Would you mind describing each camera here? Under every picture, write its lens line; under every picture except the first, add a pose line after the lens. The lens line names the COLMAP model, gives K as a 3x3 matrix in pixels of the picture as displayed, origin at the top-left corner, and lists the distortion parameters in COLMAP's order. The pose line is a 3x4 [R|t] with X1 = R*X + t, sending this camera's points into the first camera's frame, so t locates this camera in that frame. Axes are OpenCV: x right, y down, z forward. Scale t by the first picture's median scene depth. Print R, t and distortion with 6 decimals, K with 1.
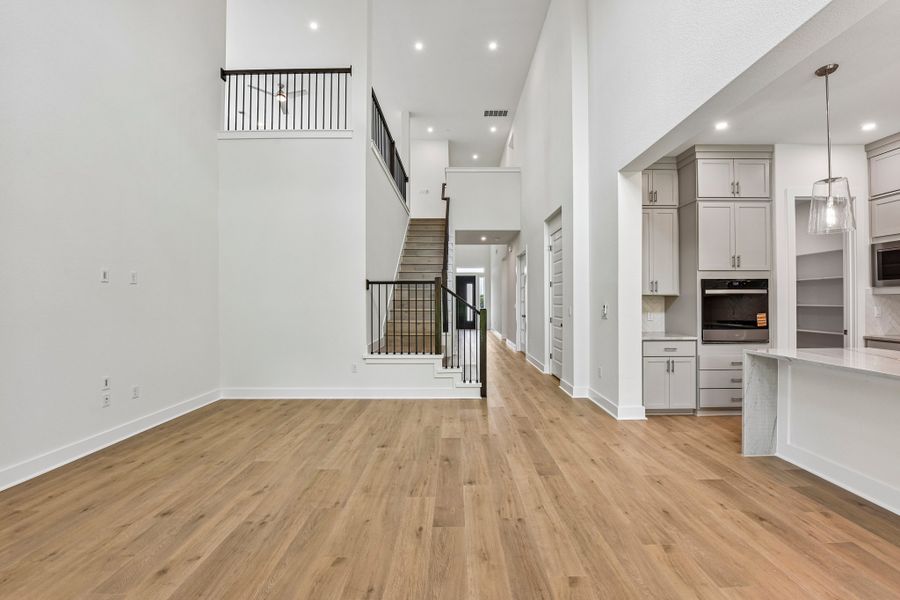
lens RADIAL K [[381.6, 0, 455.3], [0, 381.6, 299.2], [0, 0, 1]] dist [0.017031, -0.000154]
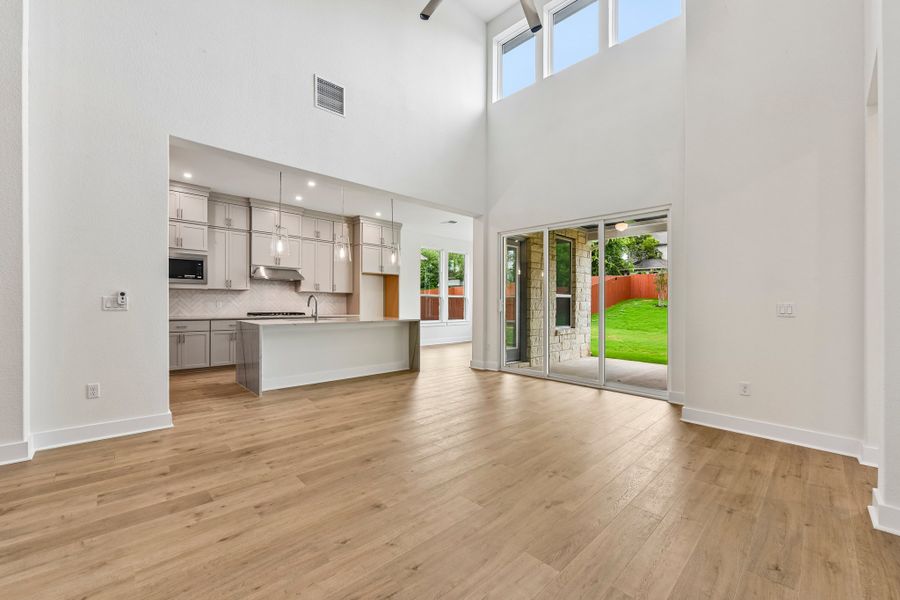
lens RADIAL K [[381.6, 0, 455.3], [0, 381.6, 299.2], [0, 0, 1]] dist [0.017031, -0.000154]
pose [[-0.723705, 0.010304, 0.690033, -0.821954], [-0.006625, 0.999739, -0.021877, 0.056989], [-0.690078, -0.020404, -0.723447, 1.555104]]
